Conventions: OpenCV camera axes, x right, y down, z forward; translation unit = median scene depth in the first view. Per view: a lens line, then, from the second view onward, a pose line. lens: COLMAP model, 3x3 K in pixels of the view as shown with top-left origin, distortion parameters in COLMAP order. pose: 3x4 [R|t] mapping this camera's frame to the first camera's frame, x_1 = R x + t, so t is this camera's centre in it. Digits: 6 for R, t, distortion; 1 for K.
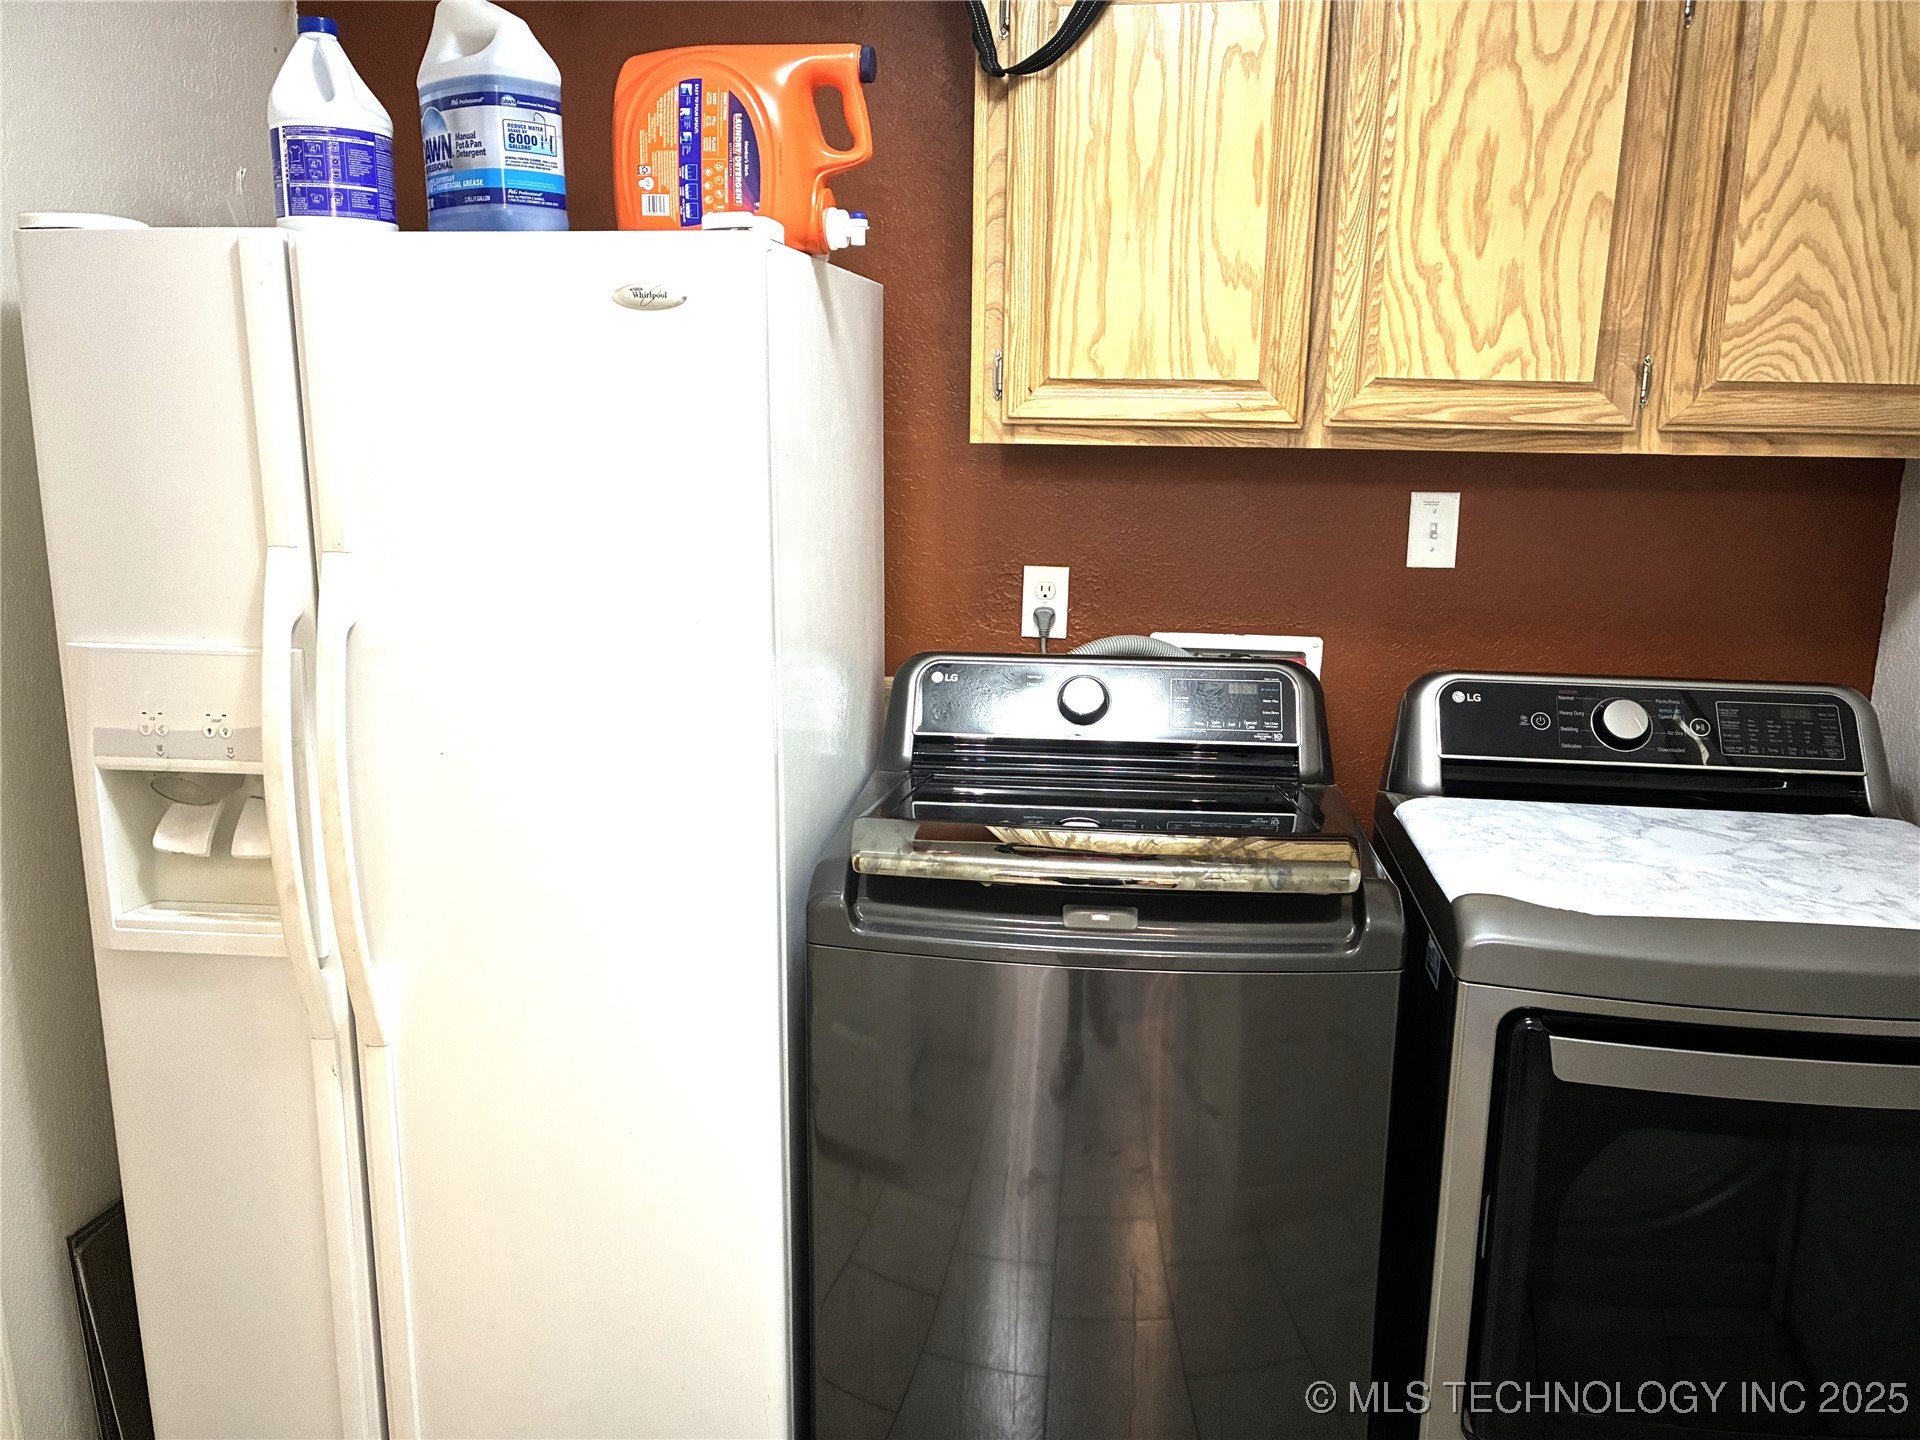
lens RADIAL K [[1465.0, 0, 964.5], [0, 1465.0, 713.1], [0, 0, 1]] dist [0.085086, -0.099914]
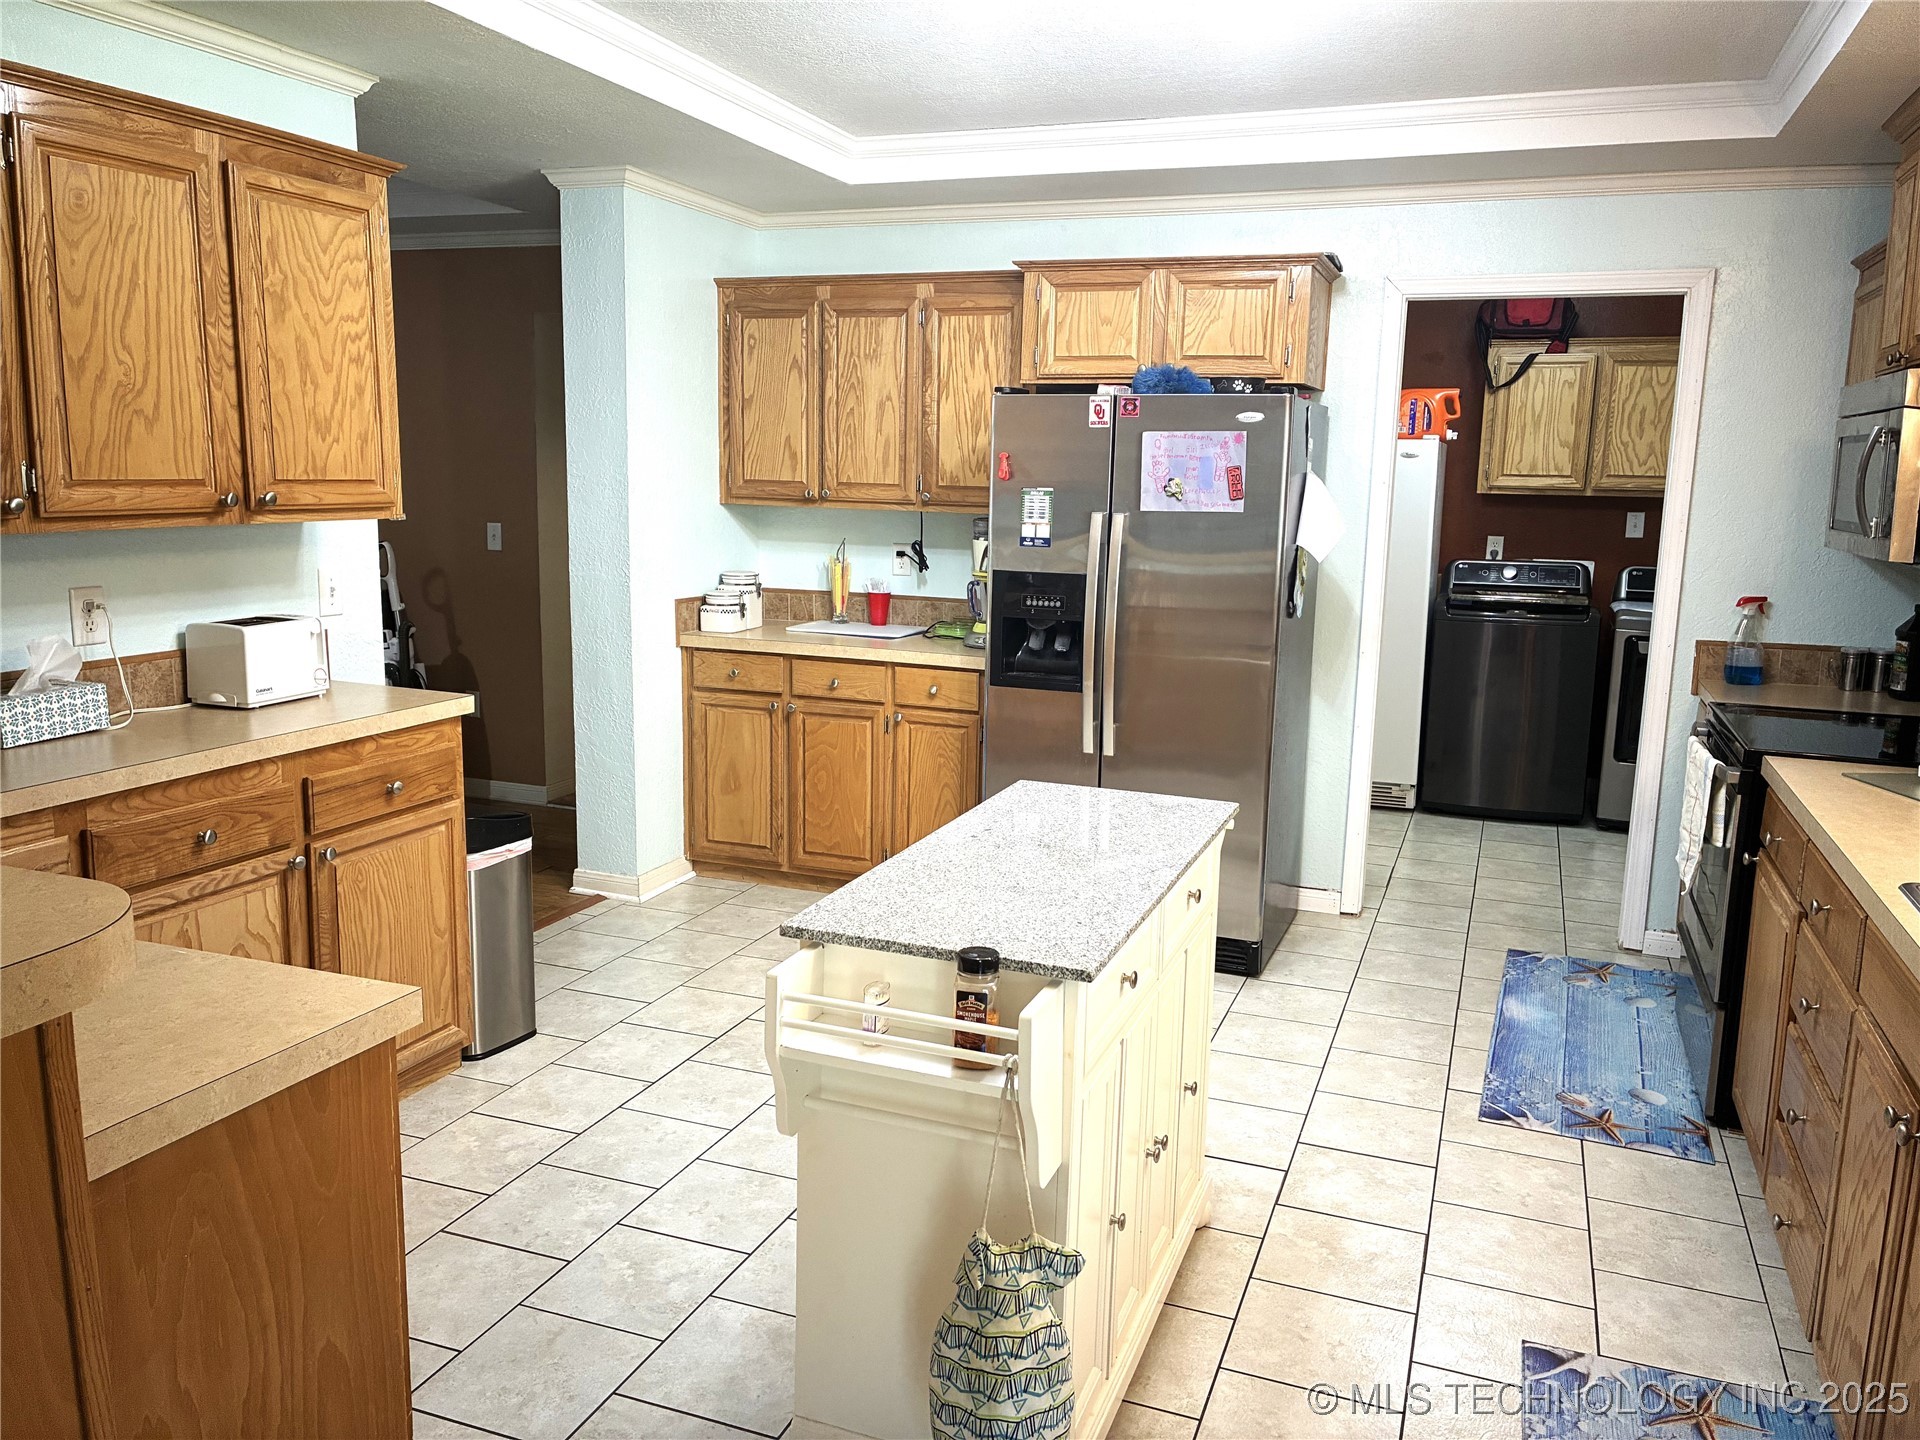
lens RADIAL K [[1465.0, 0, 964.5], [0, 1465.0, 713.1], [0, 0, 1]] dist [0.085086, -0.099914]
pose [[0.970275, 0.047451, -0.237306, -0.319404], [-0.061919, 0.996625, -0.053886, 0.595924], [0.233949, 0.066978, 0.969939, -2.621159]]
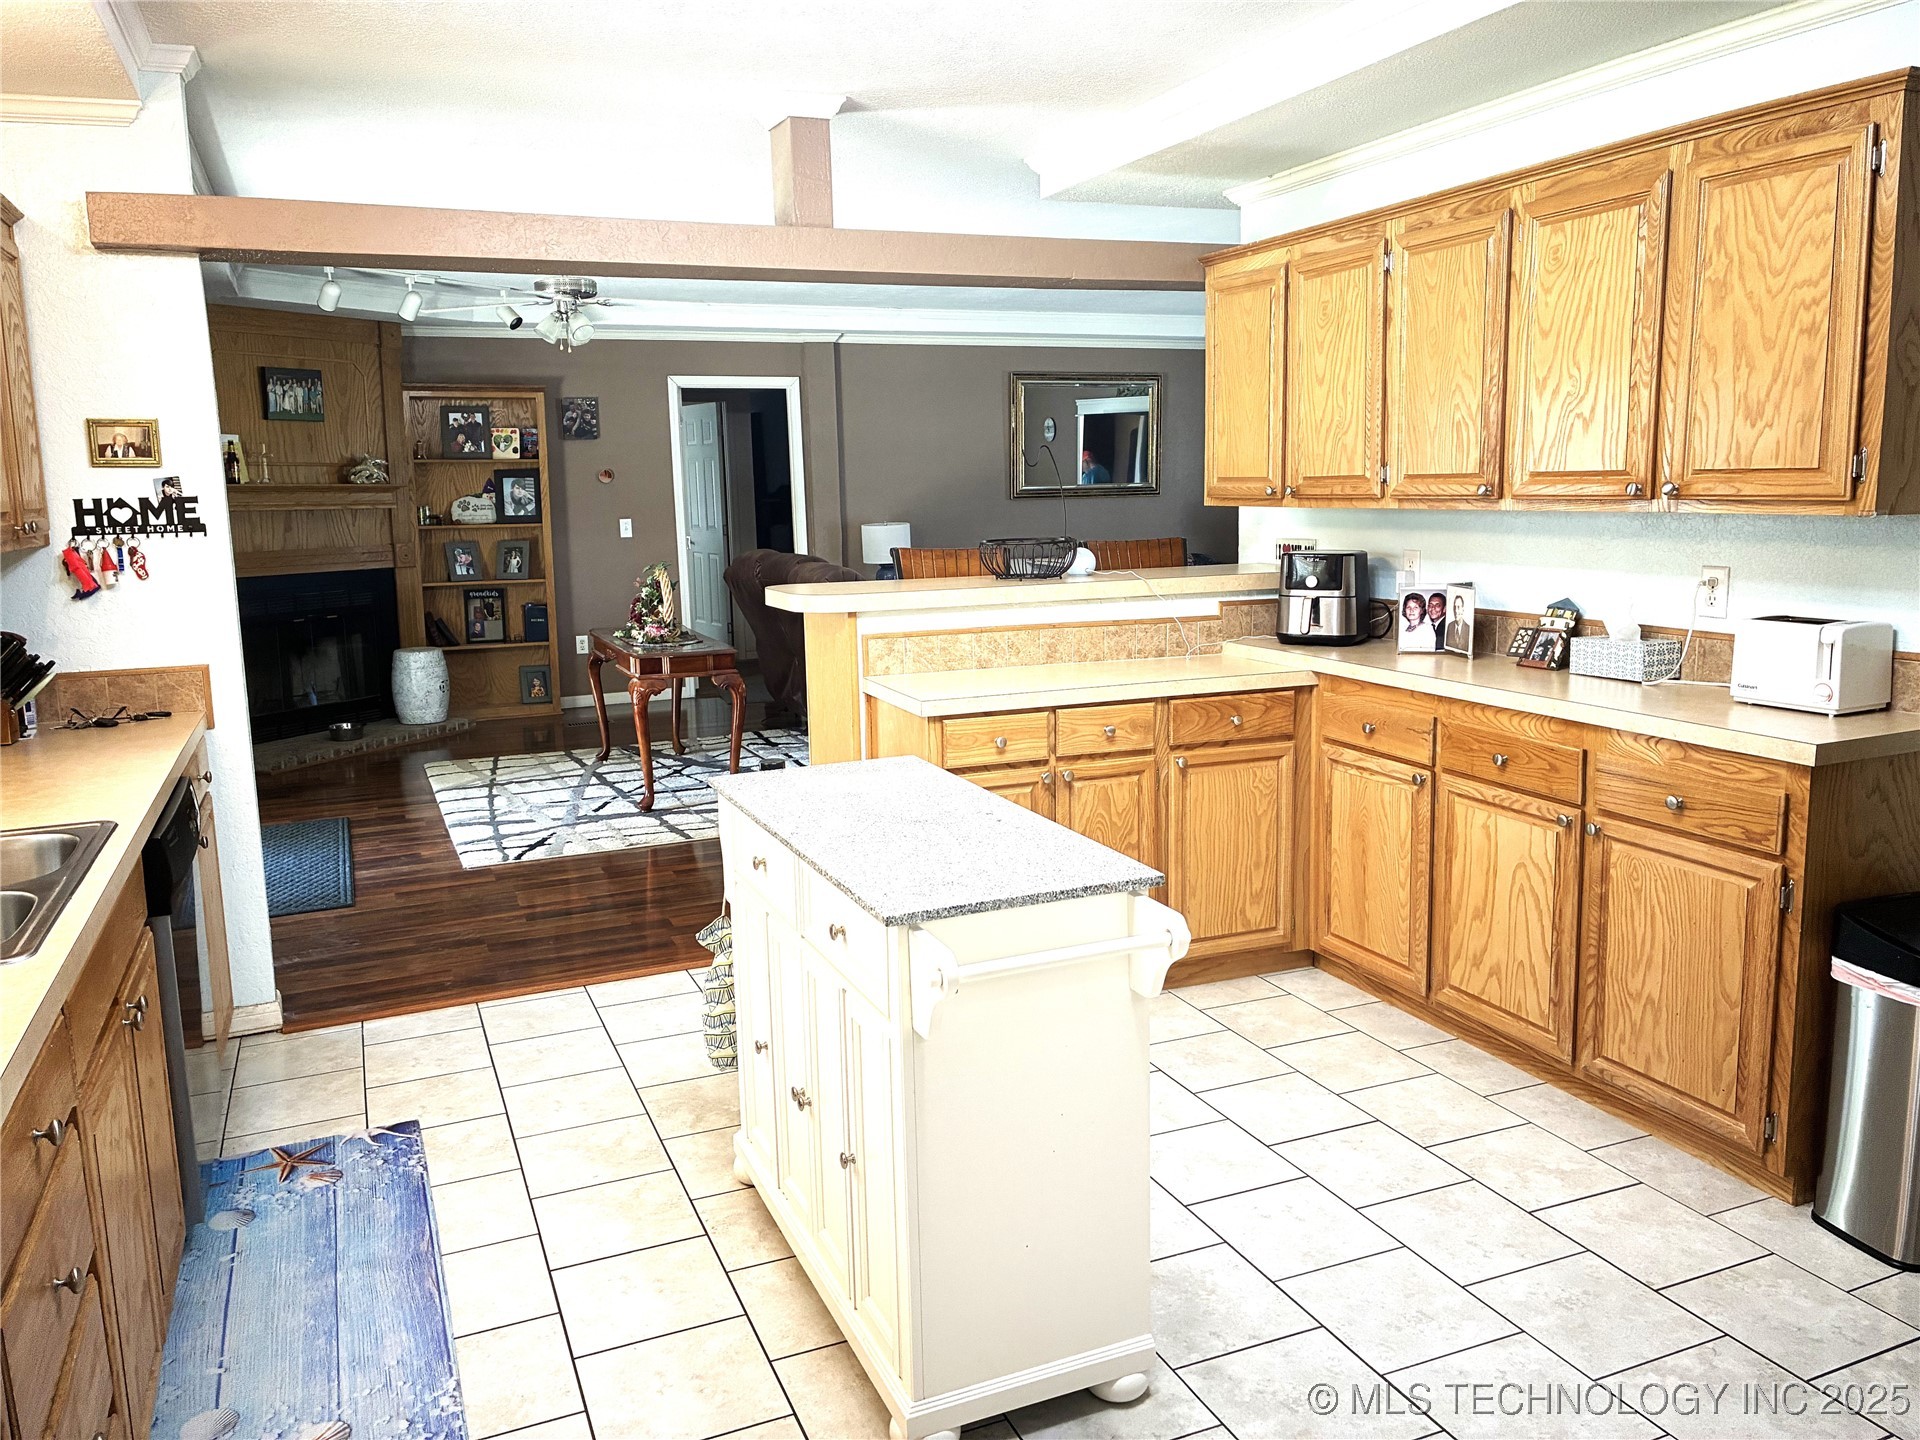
lens RADIAL K [[1465.0, 0, 964.5], [0, 1465.0, 713.1], [0, 0, 1]] dist [0.085086, -0.099914]
pose [[-0.870518, 0.085603, -0.484635, 1.088749], [-0.100350, 0.933192, 0.345085, -1.356642], [0.481798, 0.349035, -0.803770, 6.249423]]
